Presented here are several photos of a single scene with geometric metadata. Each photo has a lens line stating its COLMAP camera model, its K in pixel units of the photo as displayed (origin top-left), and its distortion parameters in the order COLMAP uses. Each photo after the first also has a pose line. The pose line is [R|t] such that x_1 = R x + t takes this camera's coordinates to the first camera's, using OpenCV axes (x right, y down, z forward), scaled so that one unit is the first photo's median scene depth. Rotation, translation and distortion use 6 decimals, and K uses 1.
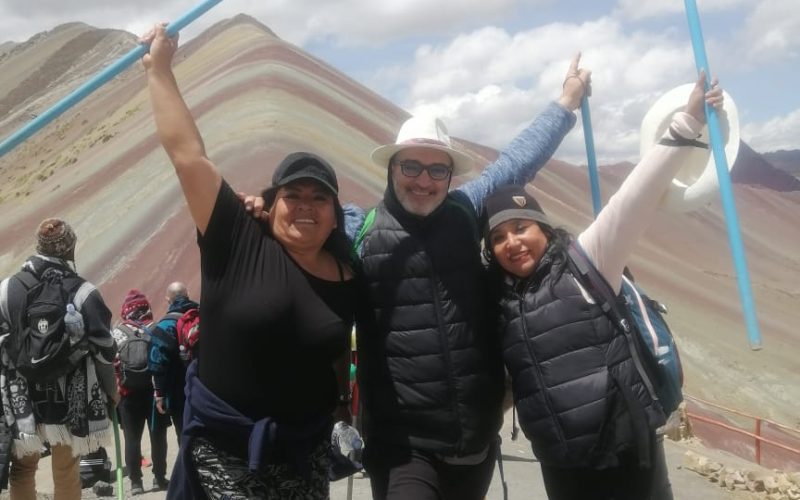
lens RADIAL K [[836.1, 0, 416.5], [0, 836.1, 250.0], [0, 0, 1]] dist [-0.004099, -0.001845]
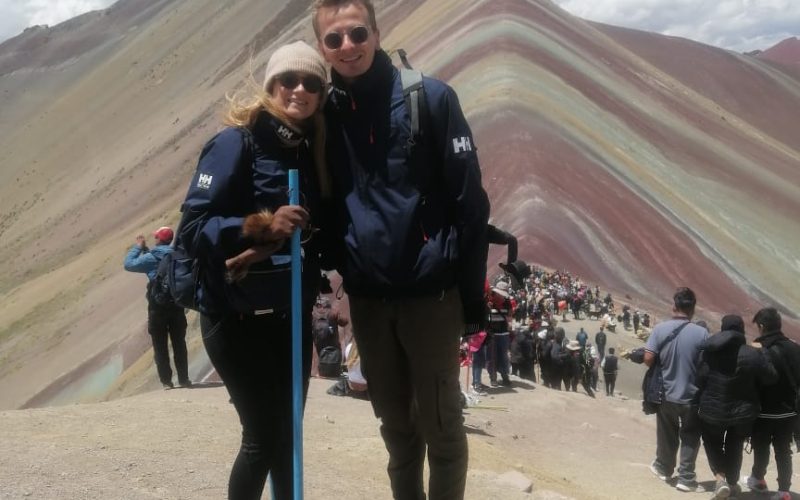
lens RADIAL K [[836.1, 0, 416.5], [0, 836.1, 250.0], [0, 0, 1]] dist [-0.004099, -0.001845]
pose [[0.965782, 0.048780, -0.254728, 0.026015], [-0.013391, 0.990222, 0.138853, -0.061351], [0.259010, -0.130691, 0.956992, -0.242734]]
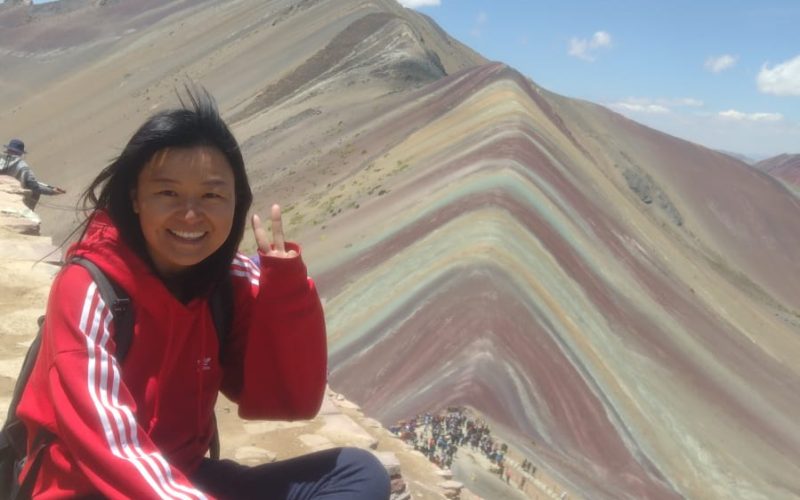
lens RADIAL K [[1059.1, 0, 378.4], [0, 1059.1, 249.6], [0, 0, 1]] dist [-0.005552, -0.025319]
pose [[0.935538, 0.206594, -0.286508, 0.147215], [-0.191494, 0.978221, 0.080082, -0.197529], [0.296813, -0.020055, 0.954725, -0.705104]]
